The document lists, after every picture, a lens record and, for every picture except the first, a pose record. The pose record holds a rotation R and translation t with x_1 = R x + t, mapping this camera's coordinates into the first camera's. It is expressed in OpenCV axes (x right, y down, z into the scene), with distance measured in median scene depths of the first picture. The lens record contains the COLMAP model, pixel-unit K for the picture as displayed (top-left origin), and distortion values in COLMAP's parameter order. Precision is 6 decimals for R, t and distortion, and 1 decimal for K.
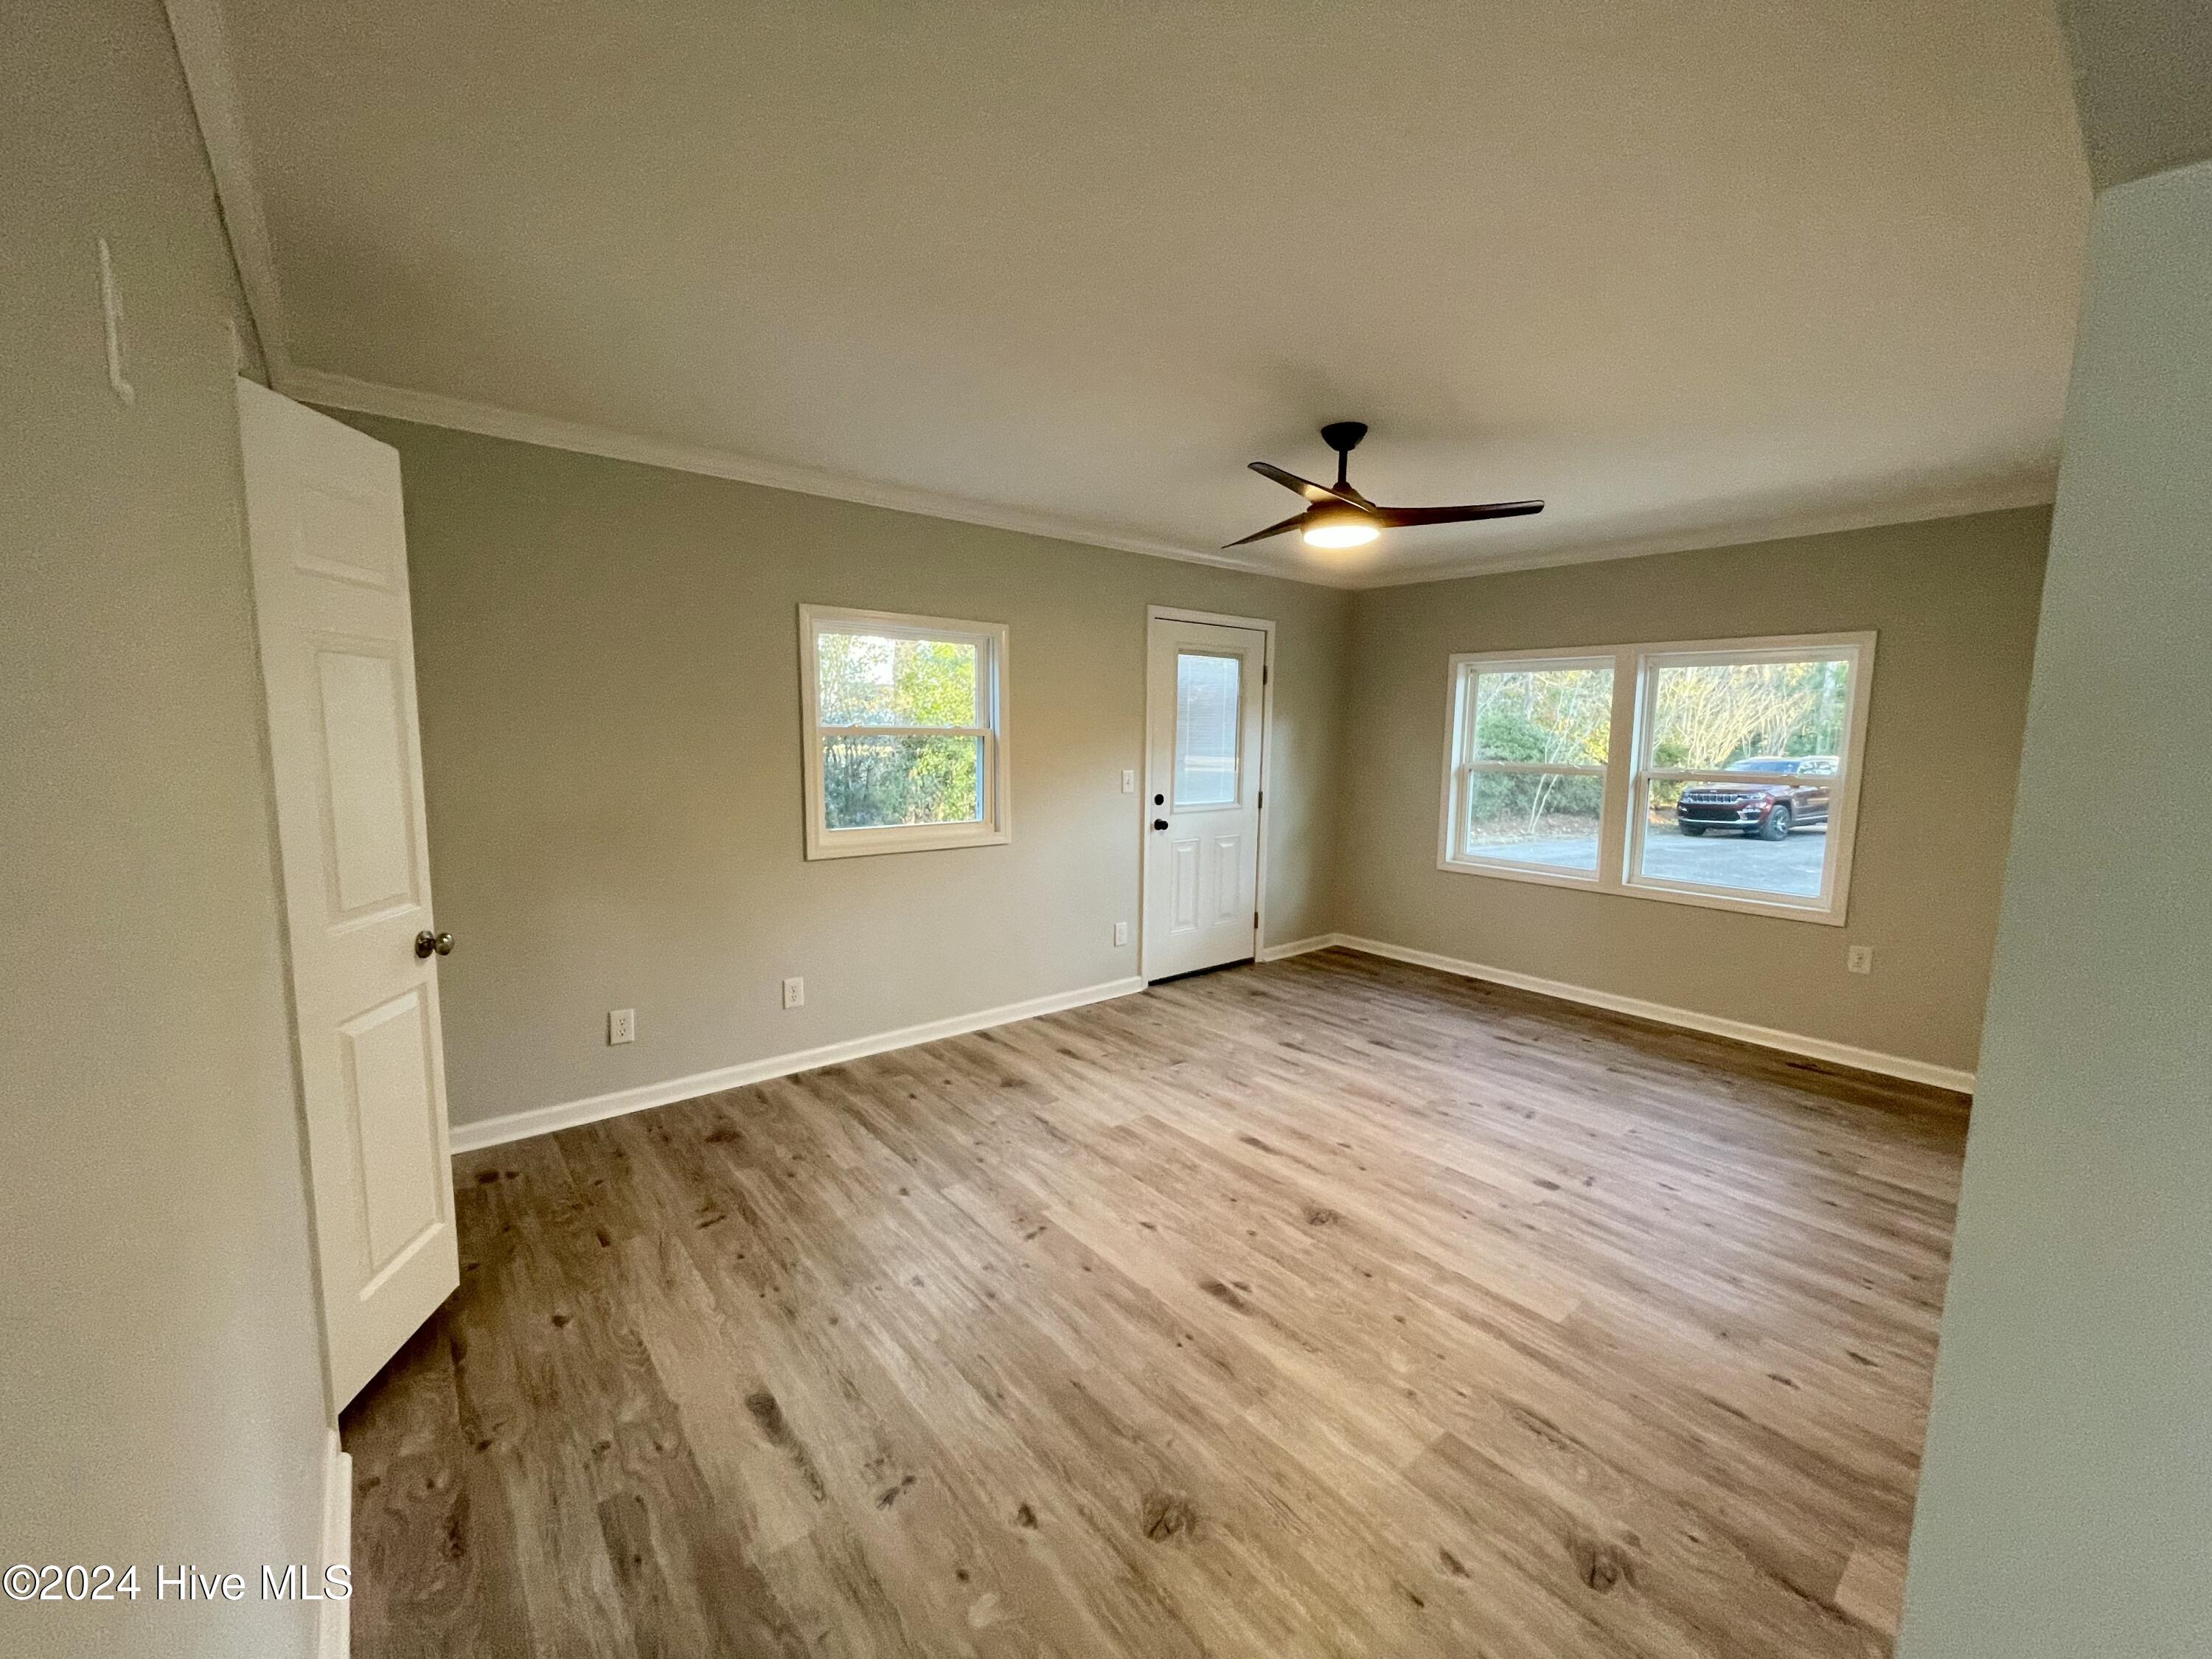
lens RADIAL K [[891.9, 0, 1106.0], [0, 891.9, 835.8], [0, 0, 1]] dist [-0.000947, 0.000259]
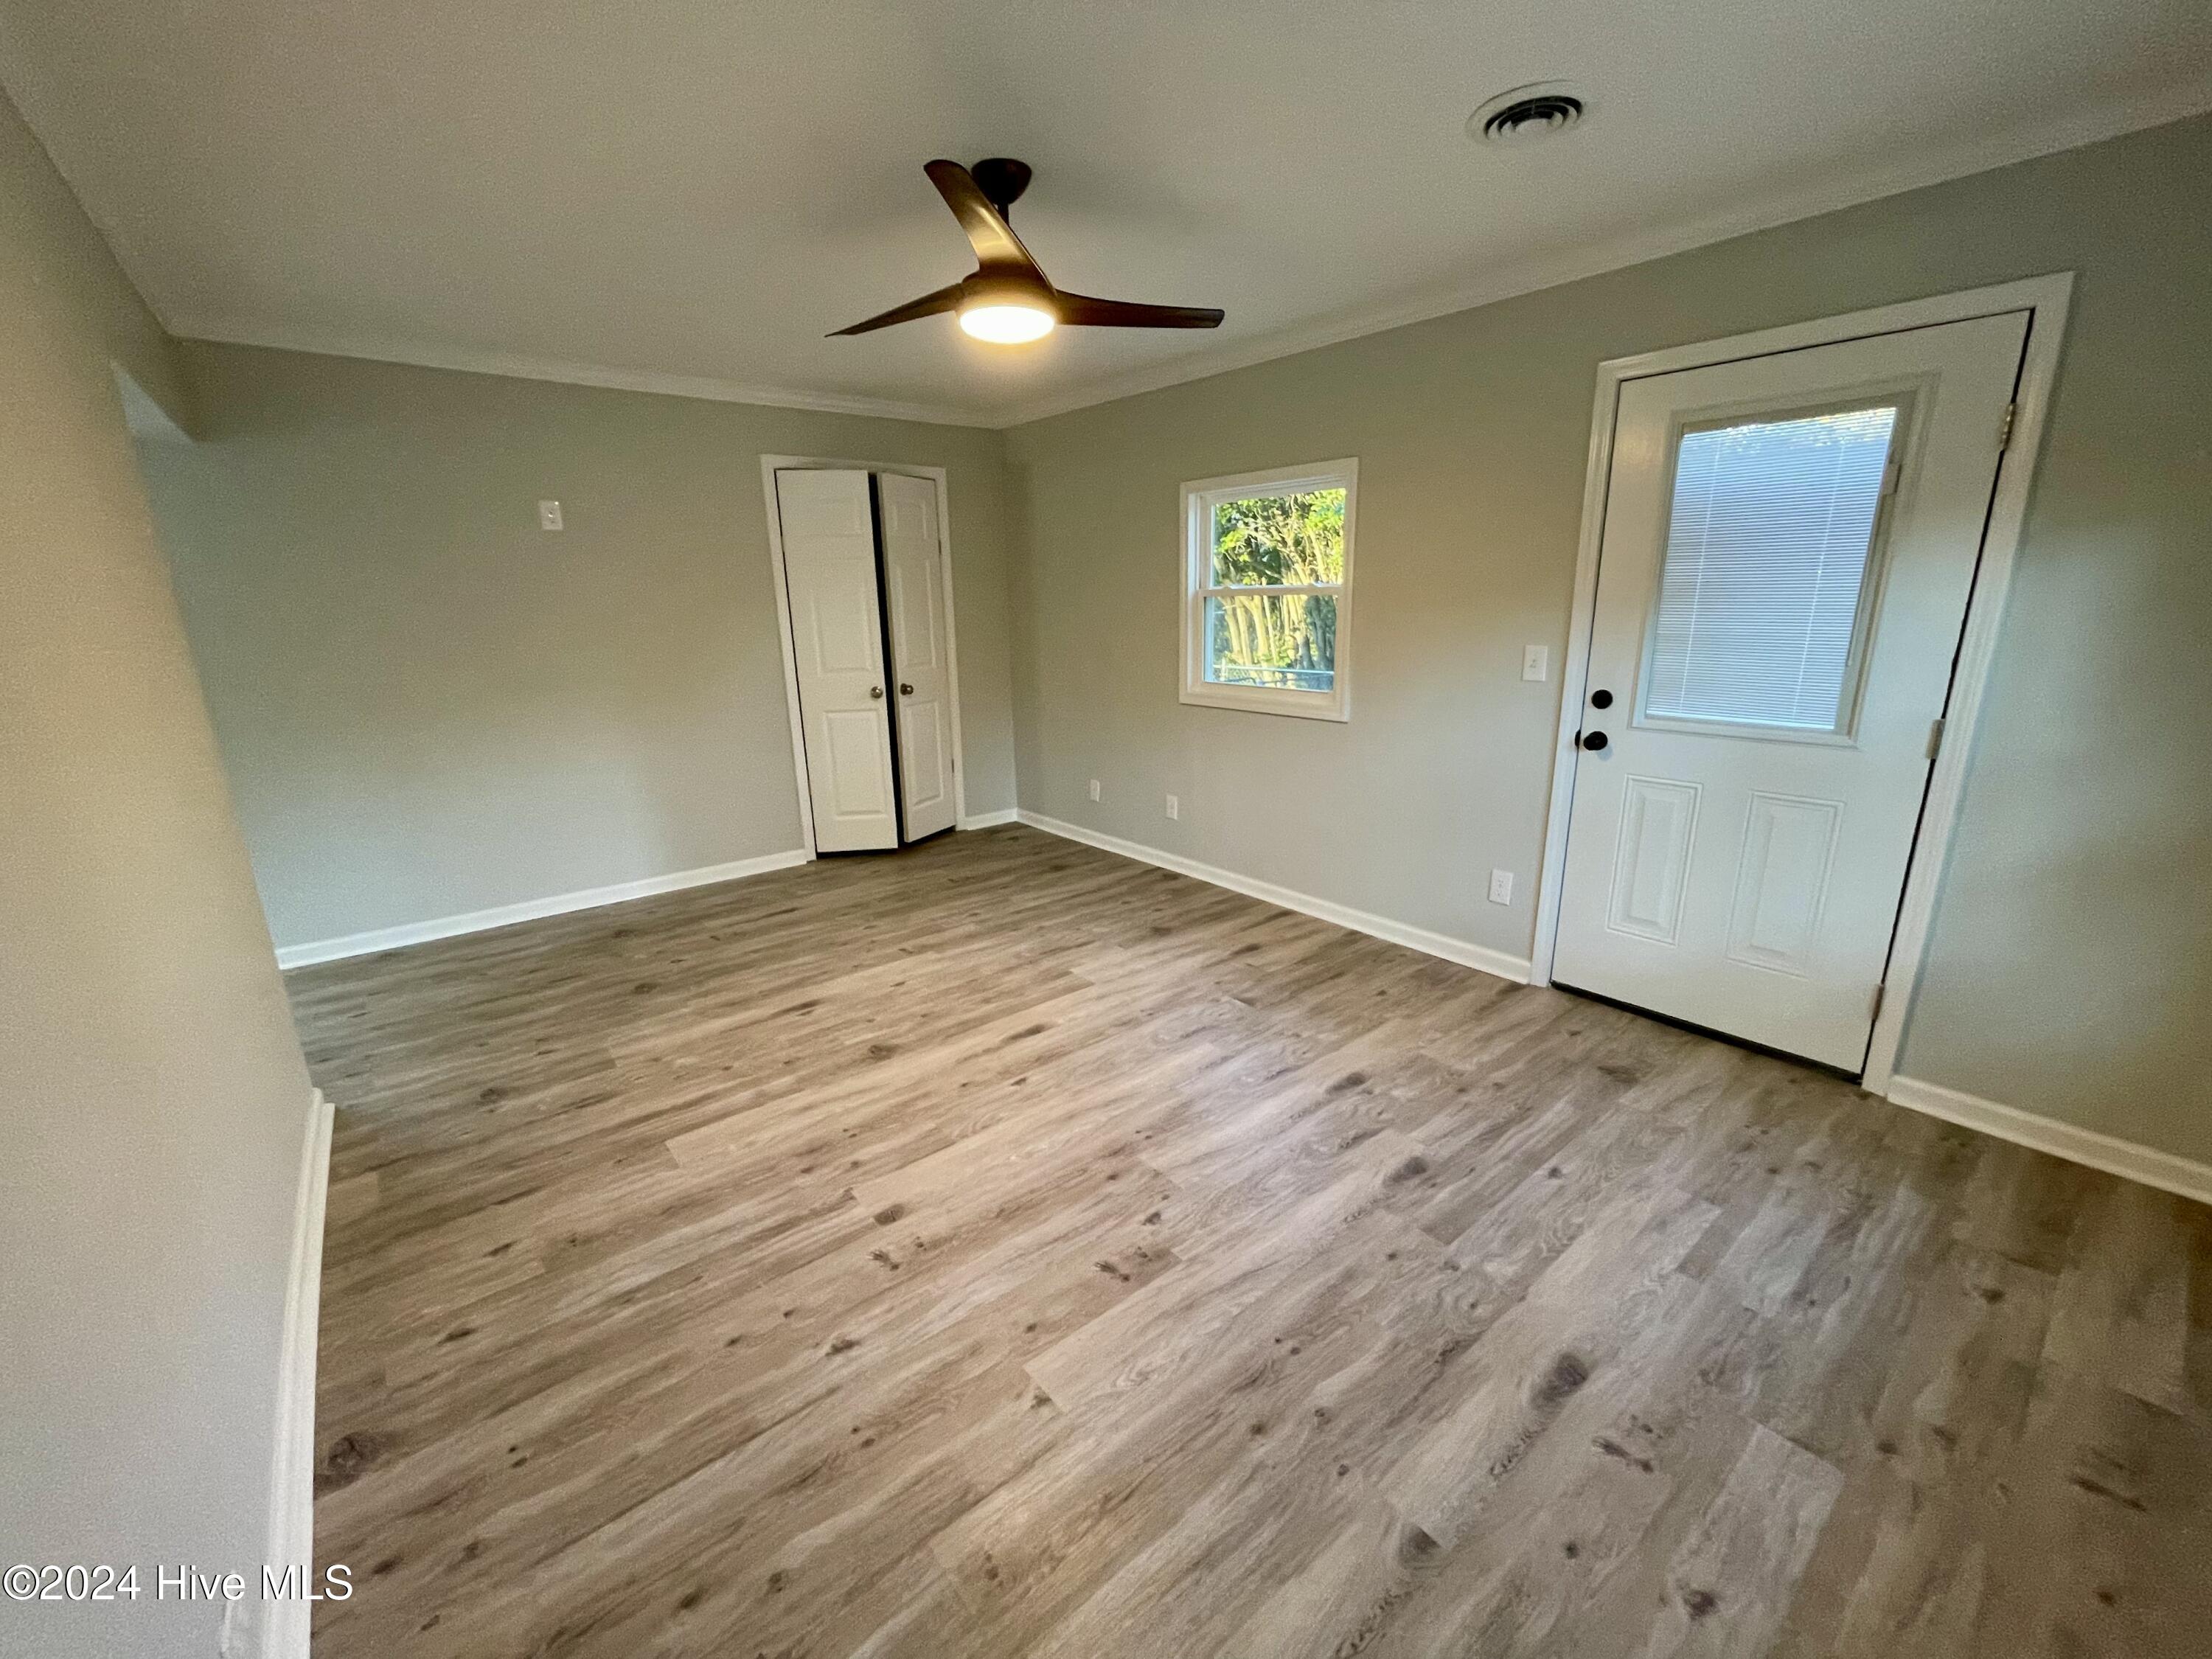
lens RADIAL K [[891.9, 0, 1106.0], [0, 891.9, 835.8], [0, 0, 1]] dist [-0.000947, 0.000259]
pose [[0.000710, 0.248151, -0.968721, 0.958052], [-0.105795, 0.963304, 0.246685, -0.094074], [0.994388, 0.102311, 0.026937, 0.951451]]
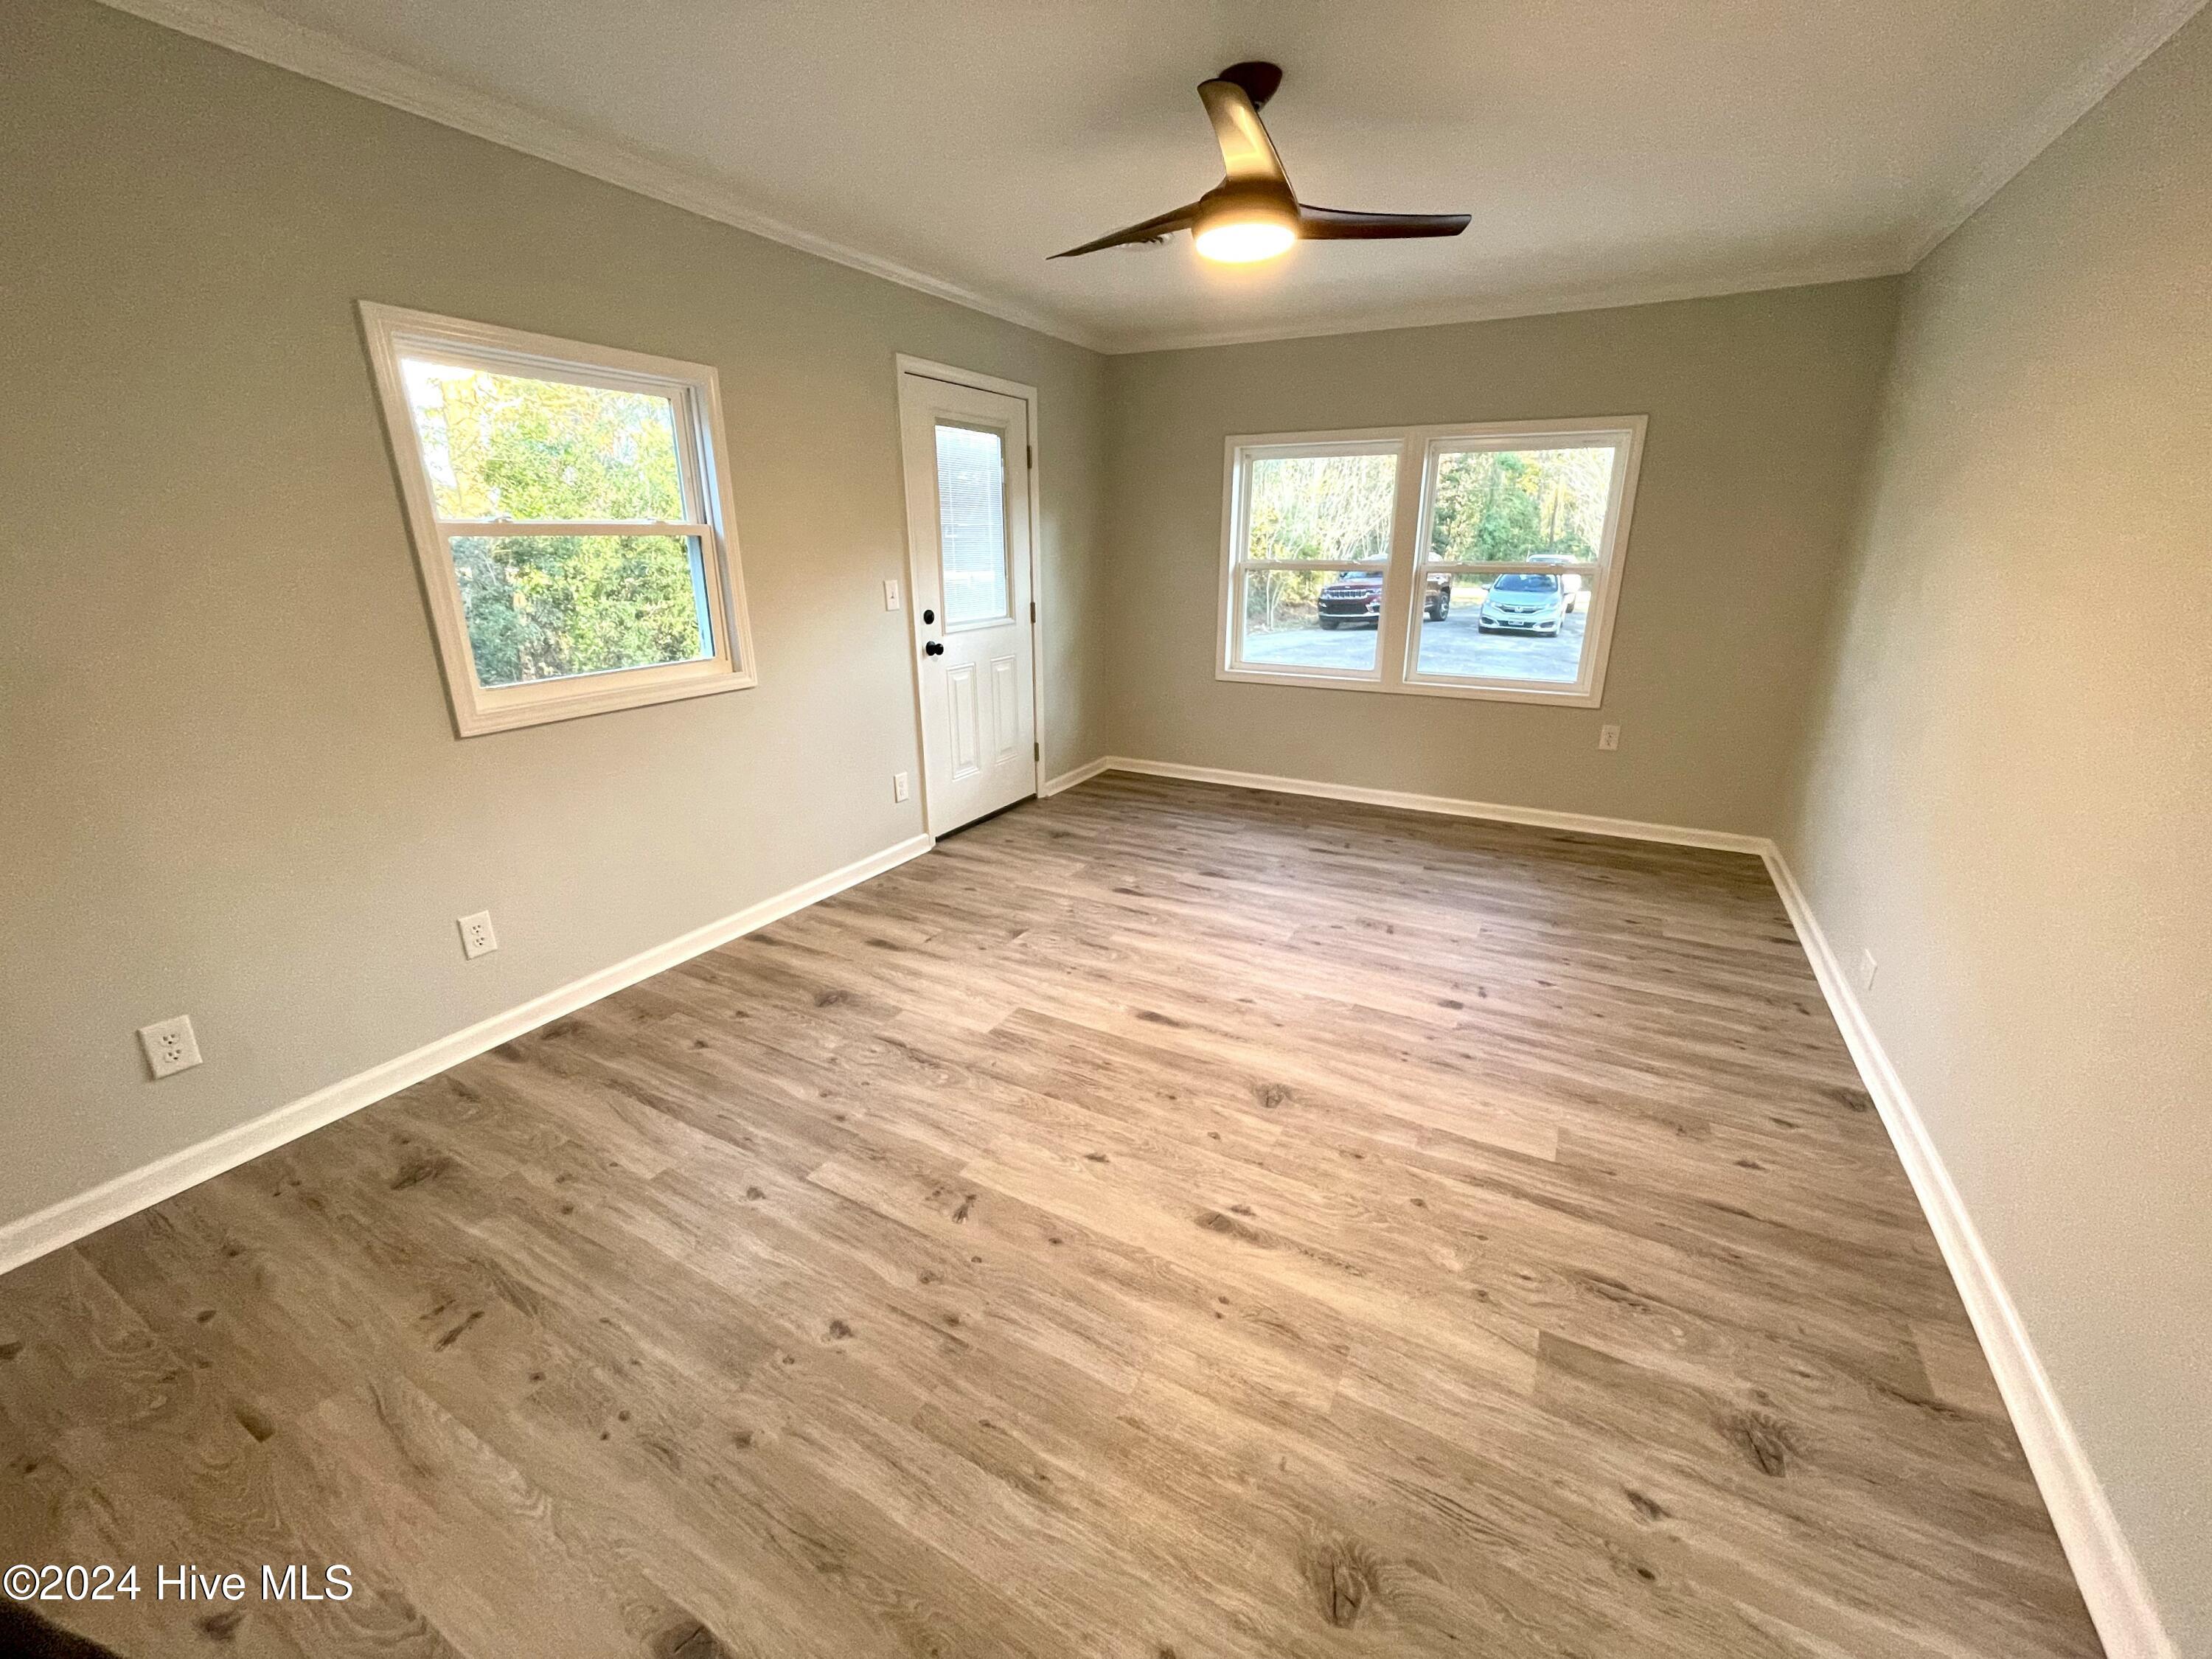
lens RADIAL K [[891.9, 0, 1106.0], [0, 891.9, 835.8], [0, 0, 1]] dist [-0.000947, 0.000259]
pose [[0.927695, -0.131484, 0.349419, -0.144623], [0.057830, 0.975243, 0.213441, -0.015253], [-0.368833, -0.177802, 0.912332, 0.238054]]
